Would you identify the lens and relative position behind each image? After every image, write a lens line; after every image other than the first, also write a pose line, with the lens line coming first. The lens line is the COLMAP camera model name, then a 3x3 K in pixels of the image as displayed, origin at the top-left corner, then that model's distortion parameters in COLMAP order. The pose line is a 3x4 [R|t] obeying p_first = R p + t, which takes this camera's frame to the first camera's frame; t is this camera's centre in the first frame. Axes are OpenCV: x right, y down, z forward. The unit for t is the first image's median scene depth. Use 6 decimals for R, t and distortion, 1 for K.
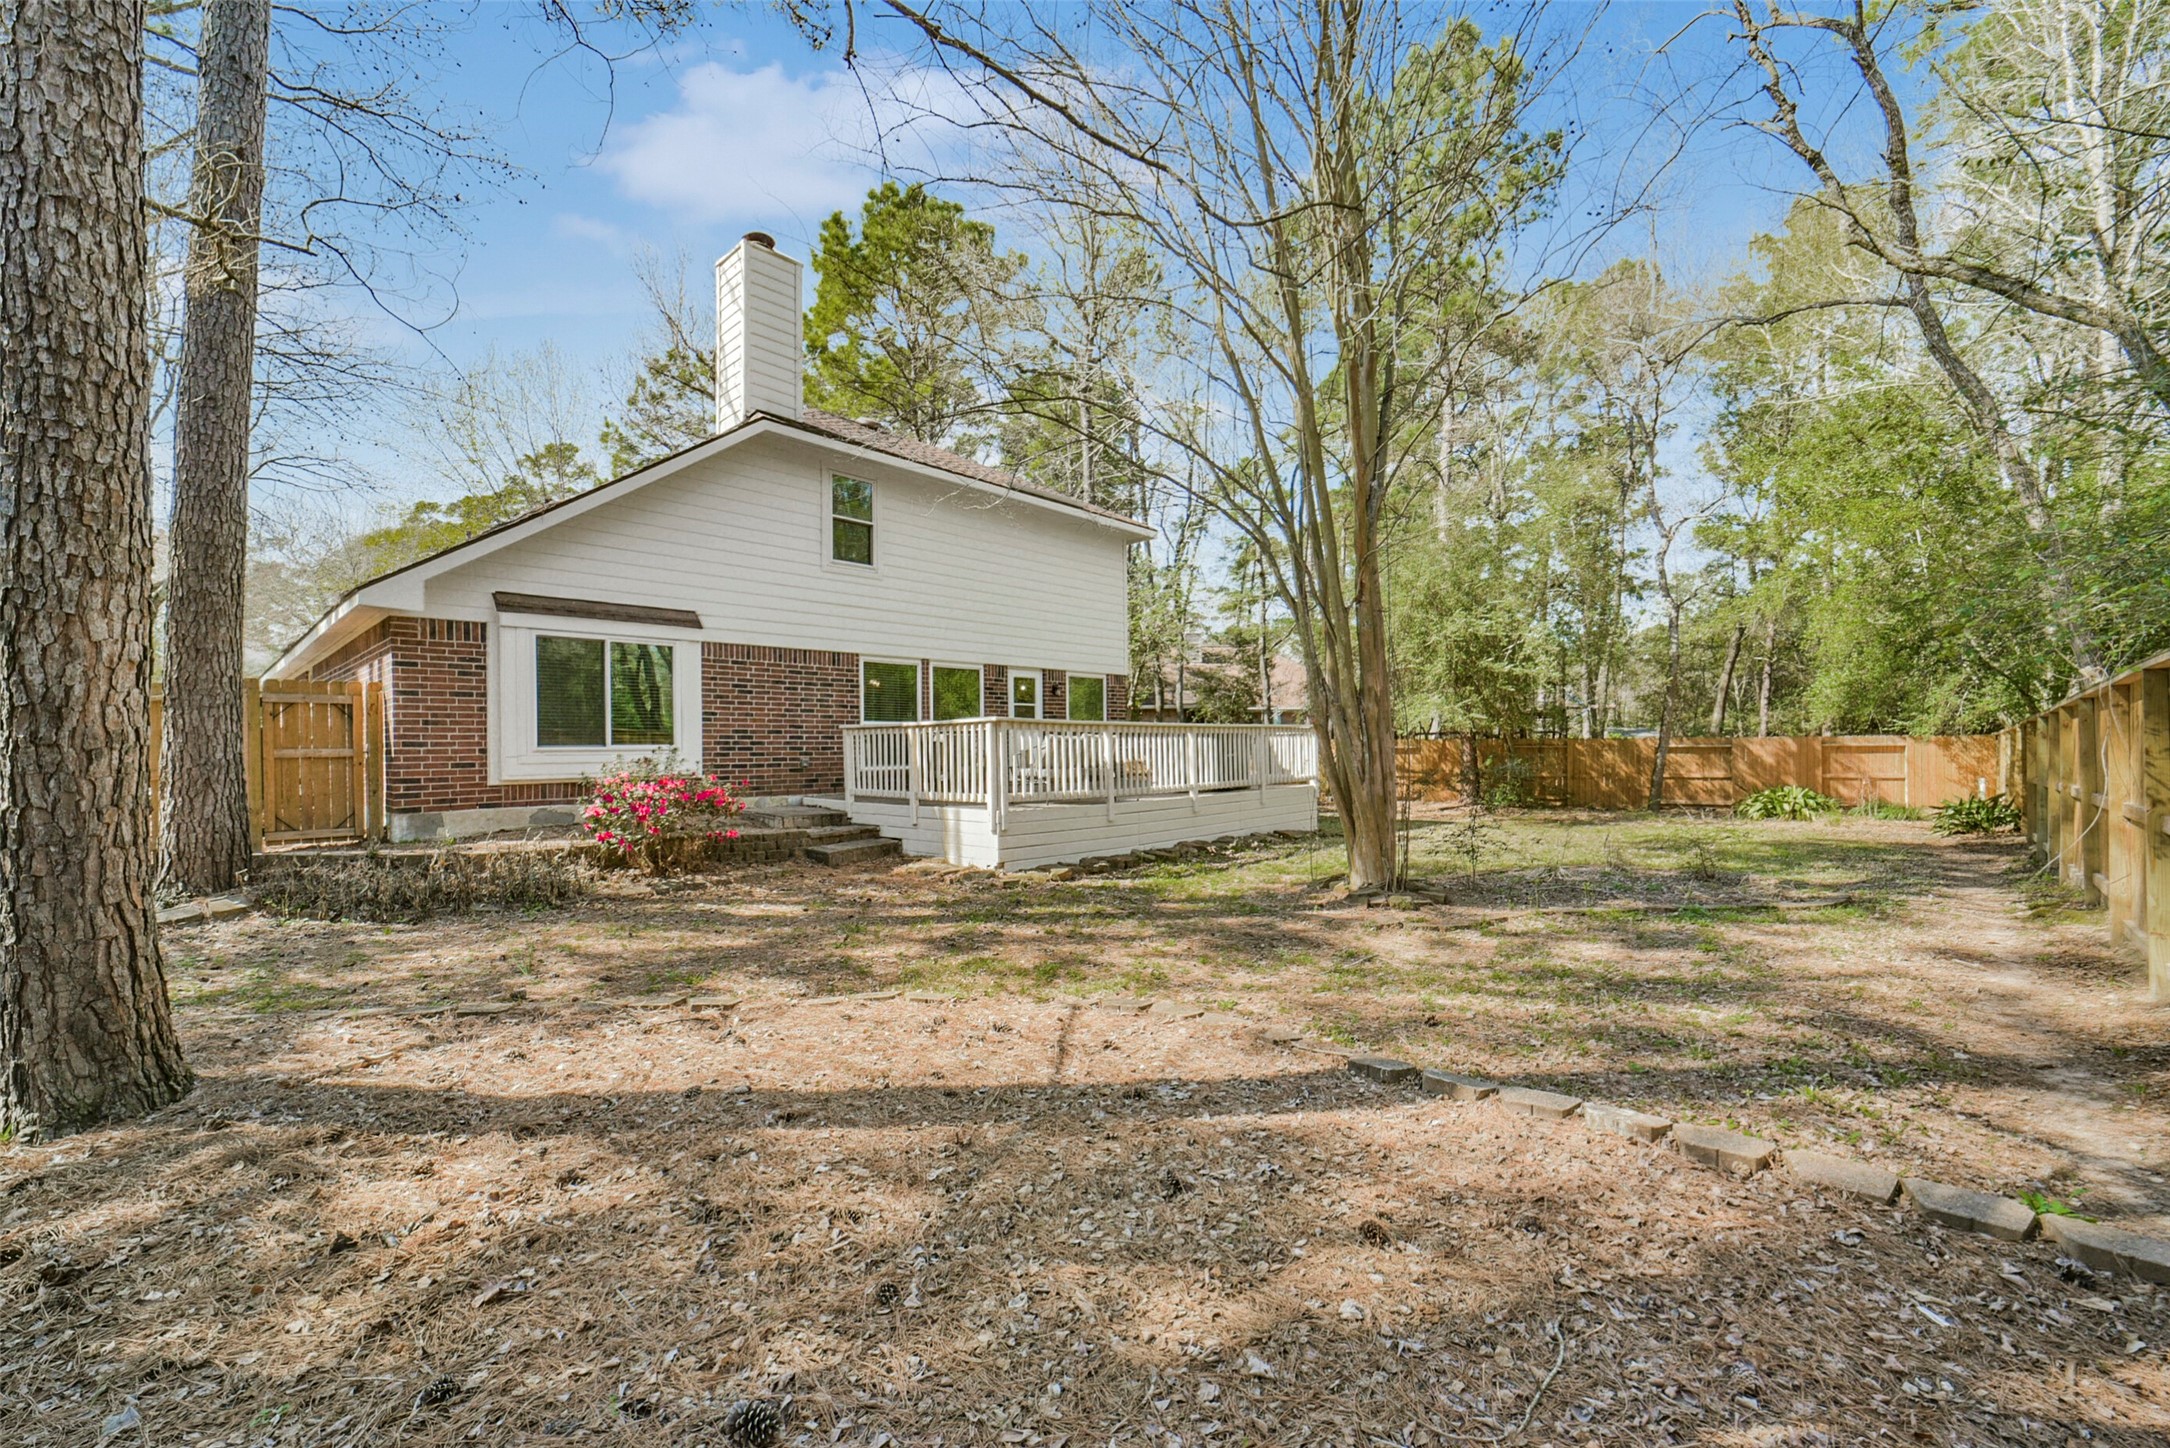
lens RADIAL K [[860.1, 0, 1082.1], [0, 860.1, 747.6], [0, 0, 1]] dist [-0.028866, 0.008669]
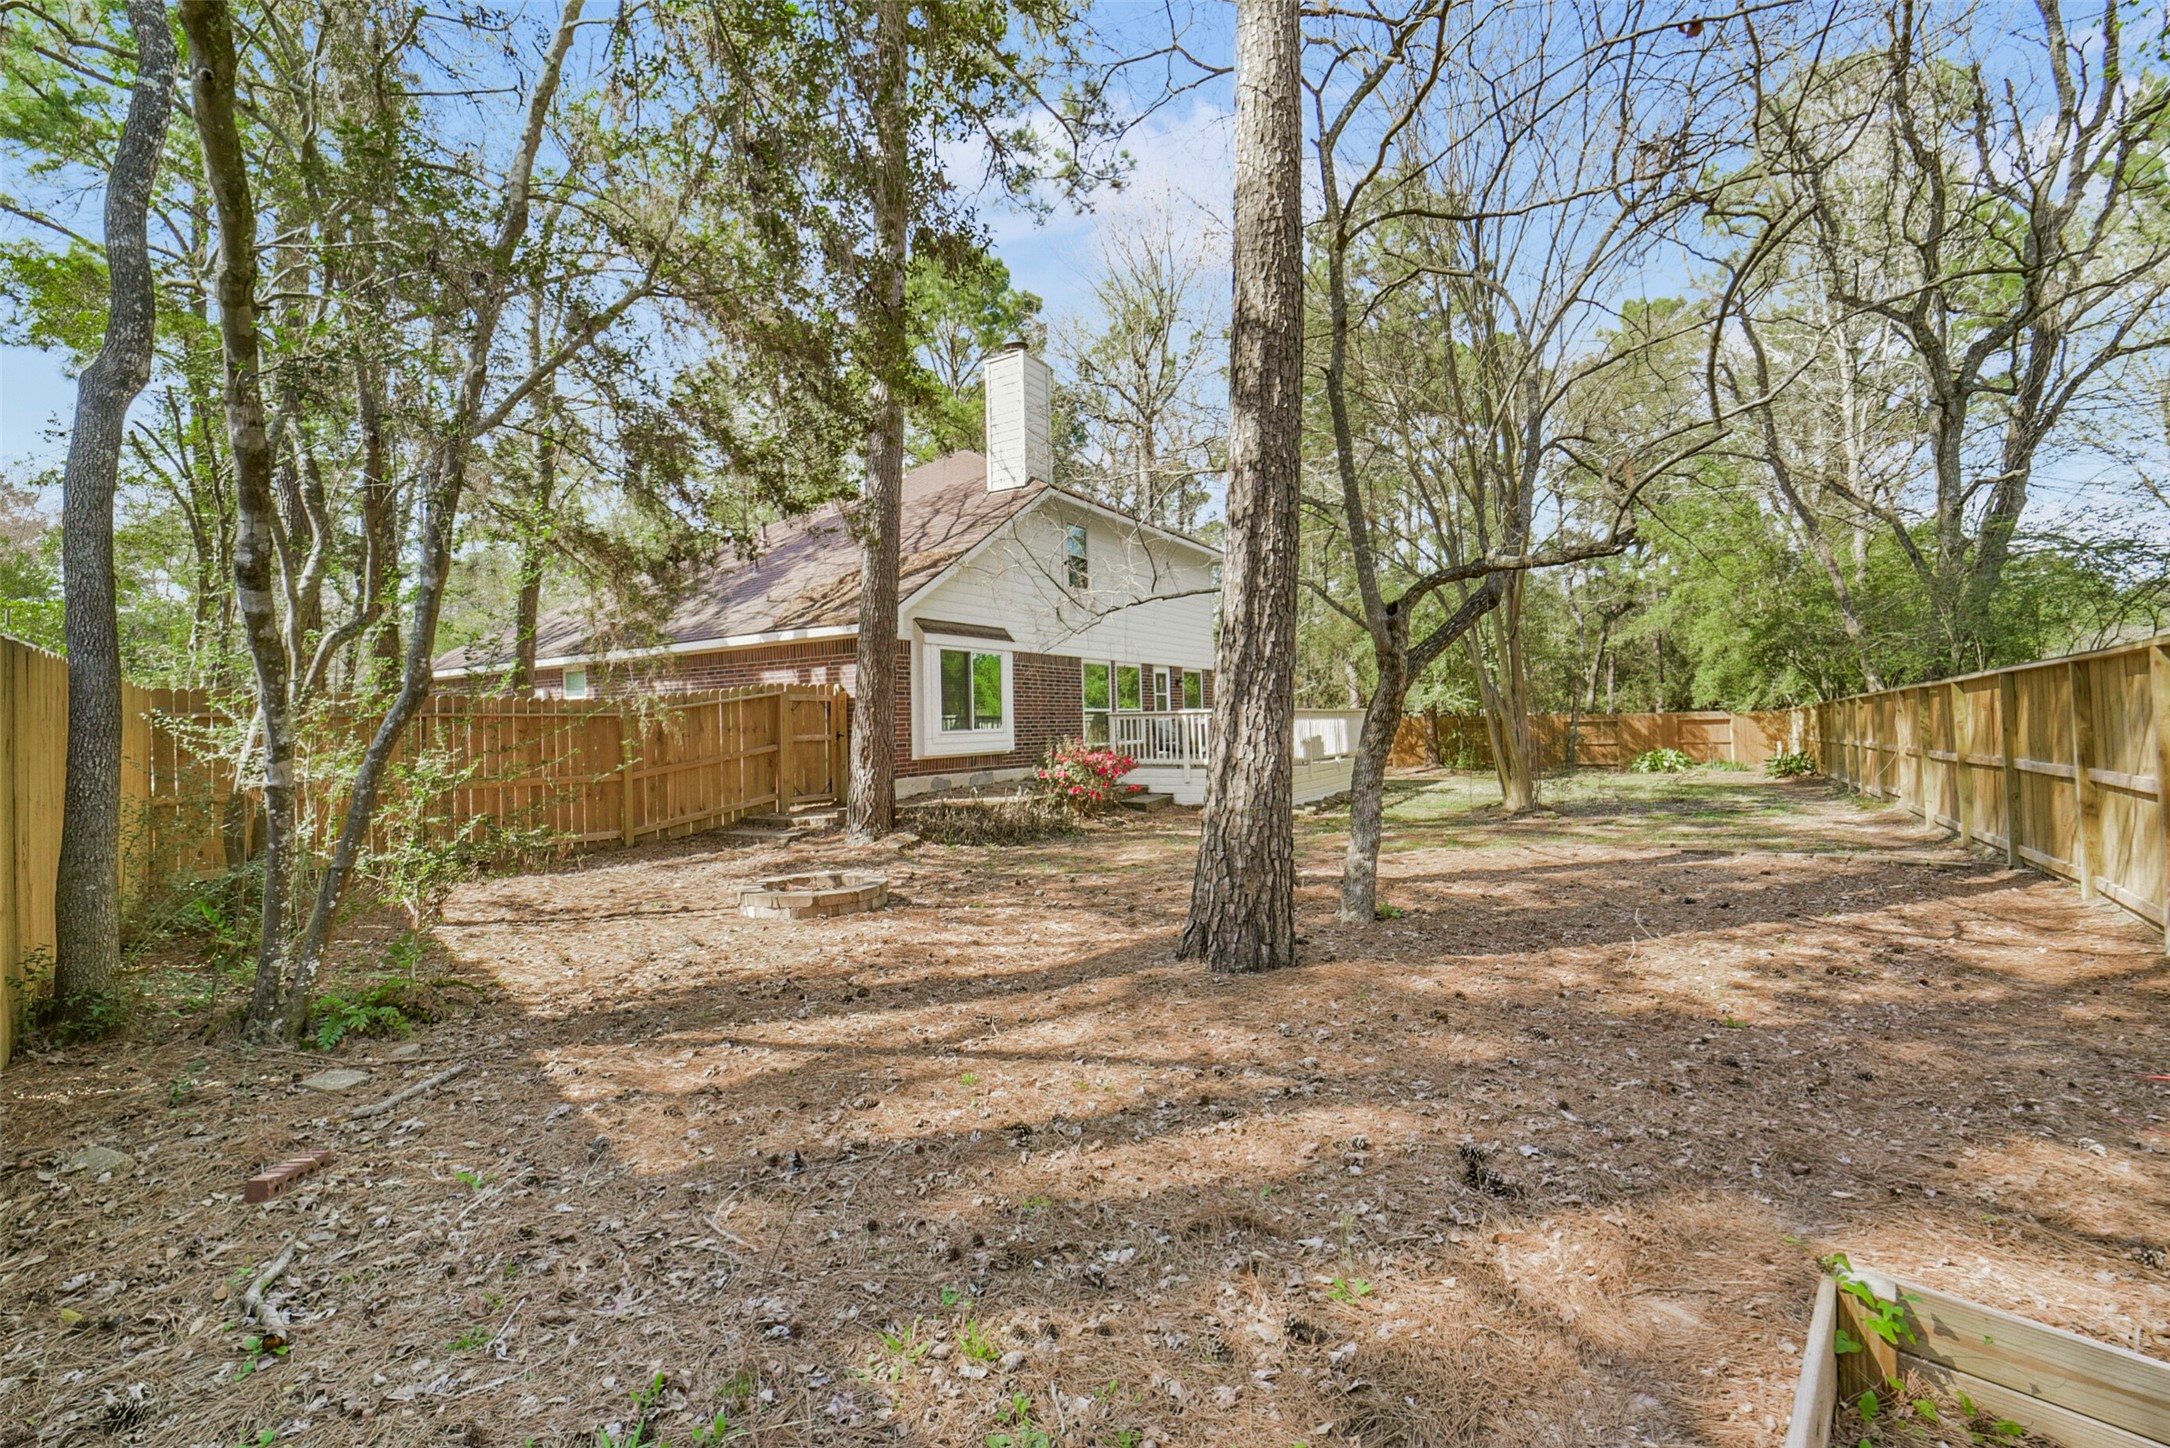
lens RADIAL K [[852.9, 0, 1092.9], [0, 852.9, 738.1], [0, 0, 1]] dist [-0.028689, 0.008505]
pose [[0.985200, -0.015858, 0.170673, -0.485368], [0.014008, 0.999829, 0.012037, -0.002040], [-0.170835, -0.009468, 0.985254, -0.294725]]
